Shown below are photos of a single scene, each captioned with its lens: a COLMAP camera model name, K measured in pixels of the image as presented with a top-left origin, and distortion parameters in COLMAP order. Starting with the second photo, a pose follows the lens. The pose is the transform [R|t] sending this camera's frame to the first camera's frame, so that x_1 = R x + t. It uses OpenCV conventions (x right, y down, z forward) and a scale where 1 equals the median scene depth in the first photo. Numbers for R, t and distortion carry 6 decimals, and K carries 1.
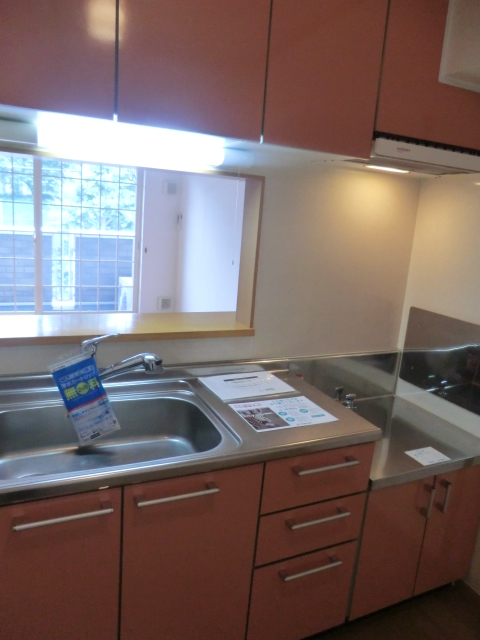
lens RADIAL K [[465.4, 0, 237.3], [0, 465.4, 322.7], [0, 0, 1]] dist [-0.106913, 0.112869]
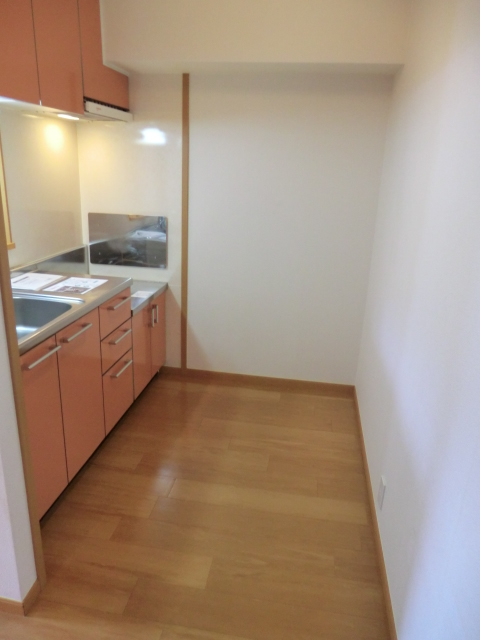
lens RADIAL K [[465.4, 0, 237.3], [0, 465.4, 322.7], [0, 0, 1]] dist [-0.106913, 0.112869]
pose [[0.566055, -0.312314, 0.762917, -0.748690], [0.183606, 0.949974, 0.252661, 0.020157], [-0.803661, -0.002944, 0.595080, -0.323331]]
